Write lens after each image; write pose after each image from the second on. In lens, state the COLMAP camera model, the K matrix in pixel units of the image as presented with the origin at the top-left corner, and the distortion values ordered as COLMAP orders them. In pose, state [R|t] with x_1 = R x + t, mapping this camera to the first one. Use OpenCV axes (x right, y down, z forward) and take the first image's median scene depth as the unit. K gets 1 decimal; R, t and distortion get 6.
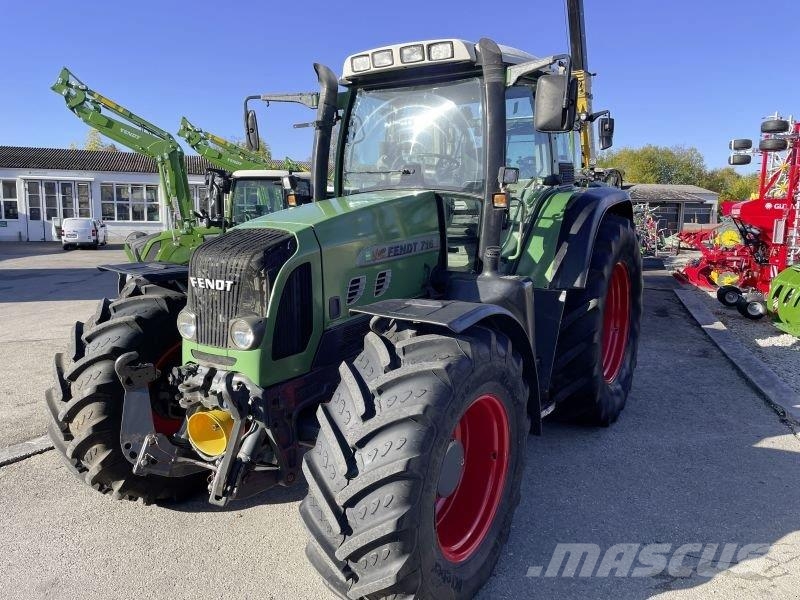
lens RADIAL K [[595.2, 0, 396.5], [0, 595.2, 299.9], [0, 0, 1]] dist [0.098340, -0.125427]
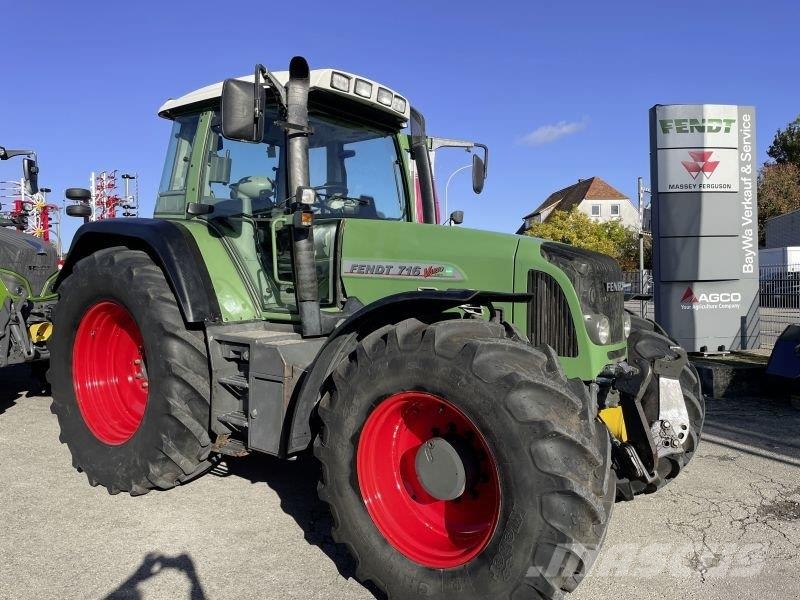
lens RADIAL K [[595.2, 0, 396.5], [0, 595.2, 299.9], [0, 0, 1]] dist [0.098340, -0.125427]
pose [[0.075660, -0.036593, 0.996462, -1.079263], [0.168681, 0.985393, 0.023379, -0.071984], [-0.982763, 0.166315, 0.080728, 0.970957]]
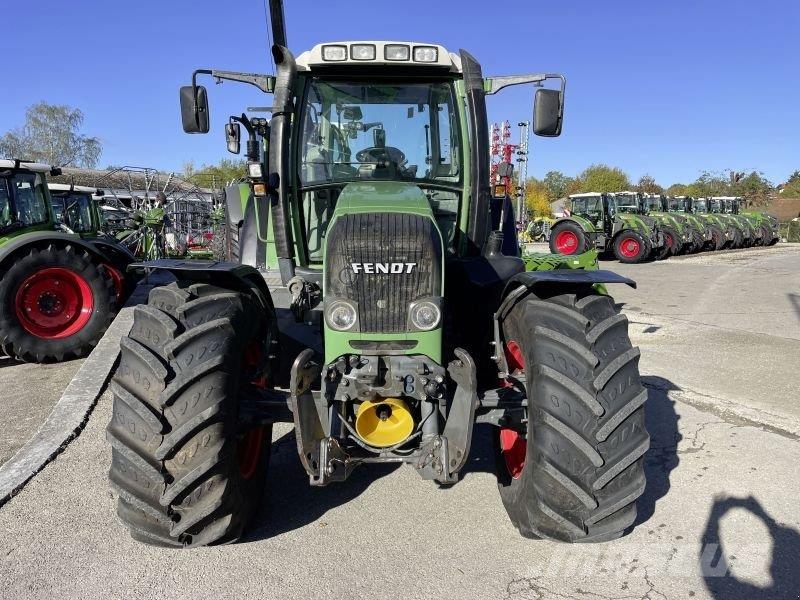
lens RADIAL K [[595.2, 0, 396.5], [0, 595.2, 299.9], [0, 0, 1]] dist [0.098340, -0.125427]
pose [[0.823904, -0.080412, 0.560996, -0.614215], [0.087594, 0.996056, 0.014128, 0.009435], [-0.559920, 0.037499, 0.827698, 0.143873]]
